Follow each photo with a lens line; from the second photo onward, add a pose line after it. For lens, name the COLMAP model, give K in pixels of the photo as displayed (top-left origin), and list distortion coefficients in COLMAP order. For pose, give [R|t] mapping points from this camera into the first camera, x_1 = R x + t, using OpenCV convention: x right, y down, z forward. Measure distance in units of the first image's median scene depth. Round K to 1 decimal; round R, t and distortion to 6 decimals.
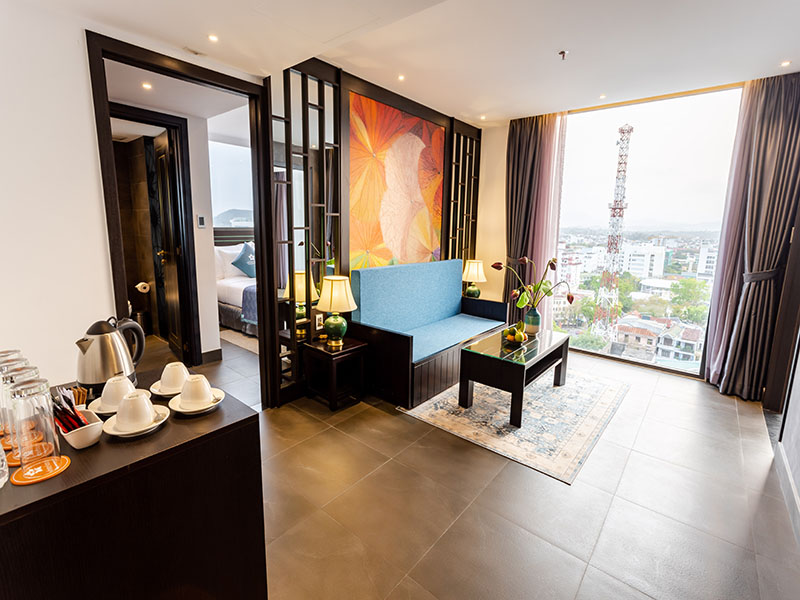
lens RADIAL K [[378.8, 0, 399.4], [0, 378.8, 285.4], [0, 0, 1]] dist [0.000493, 0.001337]
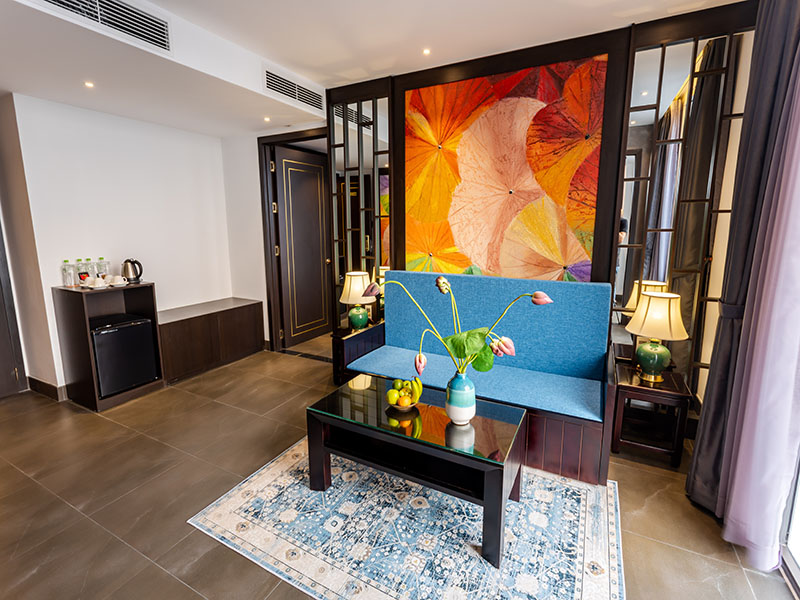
lens RADIAL K [[377.2, 0, 396.0], [0, 377.2, 284.3], [0, 0, 1]] dist [-0.001246, 0.001032]
pose [[0.205321, 0.142565, -0.968255, 0.765537], [-0.138463, 0.983614, 0.115465, -0.109867], [0.968850, 0.110361, 0.221696, 0.700559]]
